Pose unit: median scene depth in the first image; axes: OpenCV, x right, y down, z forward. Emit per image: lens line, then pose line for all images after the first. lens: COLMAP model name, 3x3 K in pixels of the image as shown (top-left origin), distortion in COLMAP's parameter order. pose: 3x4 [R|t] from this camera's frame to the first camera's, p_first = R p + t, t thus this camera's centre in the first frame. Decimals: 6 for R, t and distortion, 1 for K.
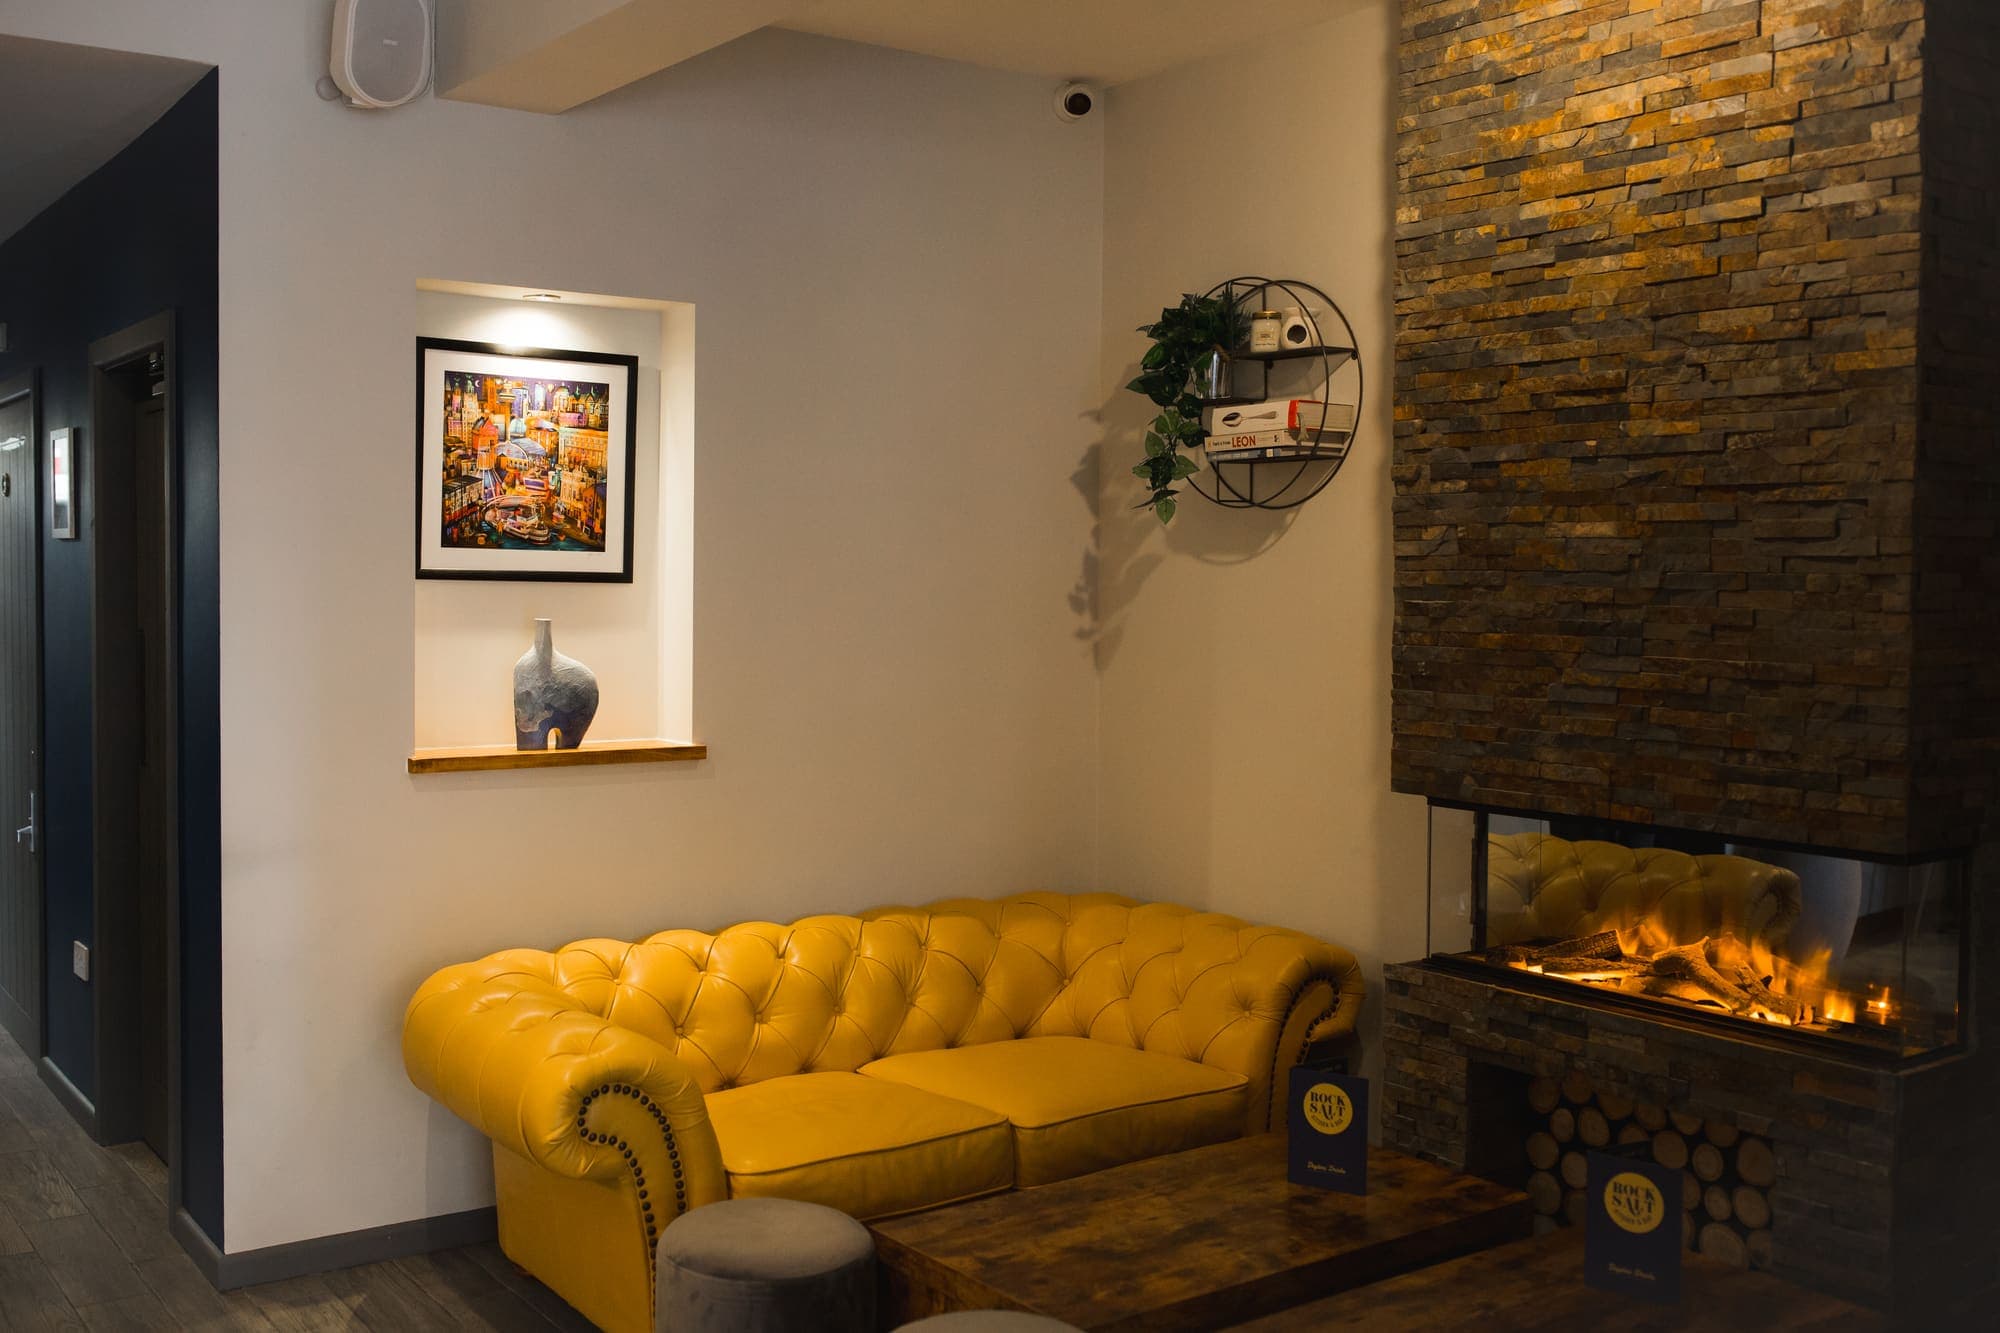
lens RADIAL K [[1898.9, 0, 1000.0], [0, 1898.9, 666.5], [0, 0, 1]] dist [-0.009530, 0.002242]
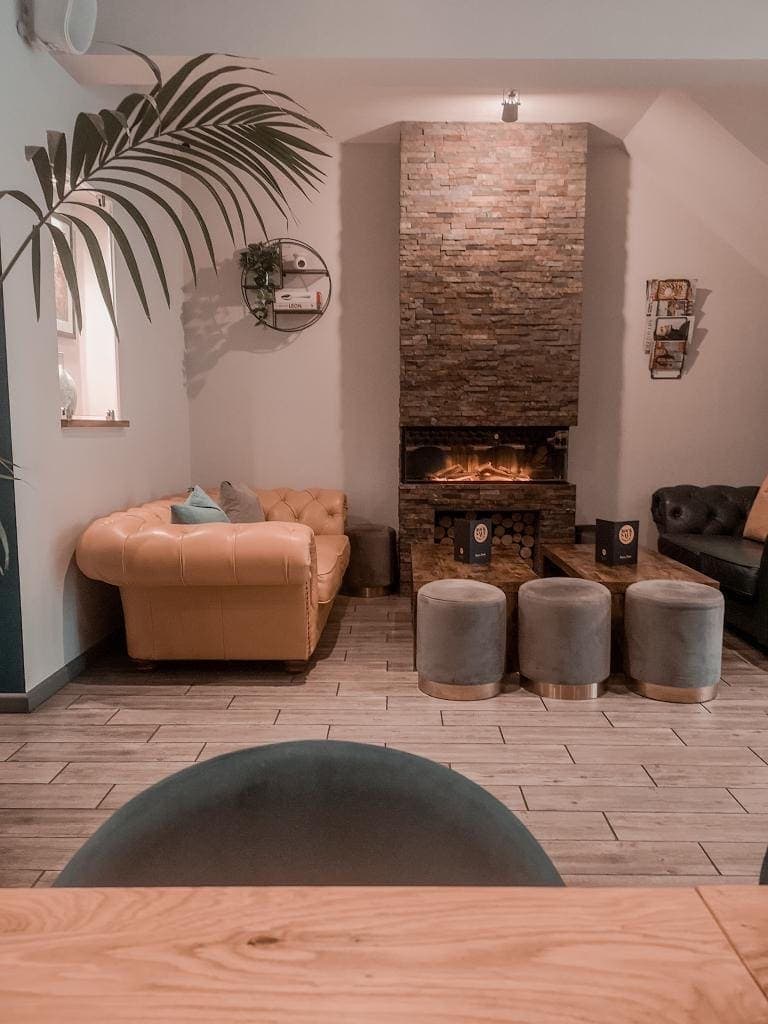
lens RADIAL K [[761.3, 0, 384.0], [0, 761.3, 512.0], [0, 0, 1]] dist [0.045822, -0.001582]
pose [[0.609759, -0.101947, 0.786003, -0.832823], [0.042894, 0.994484, 0.095712, 0.092617], [-0.791425, -0.024646, 0.610769, 0.316179]]
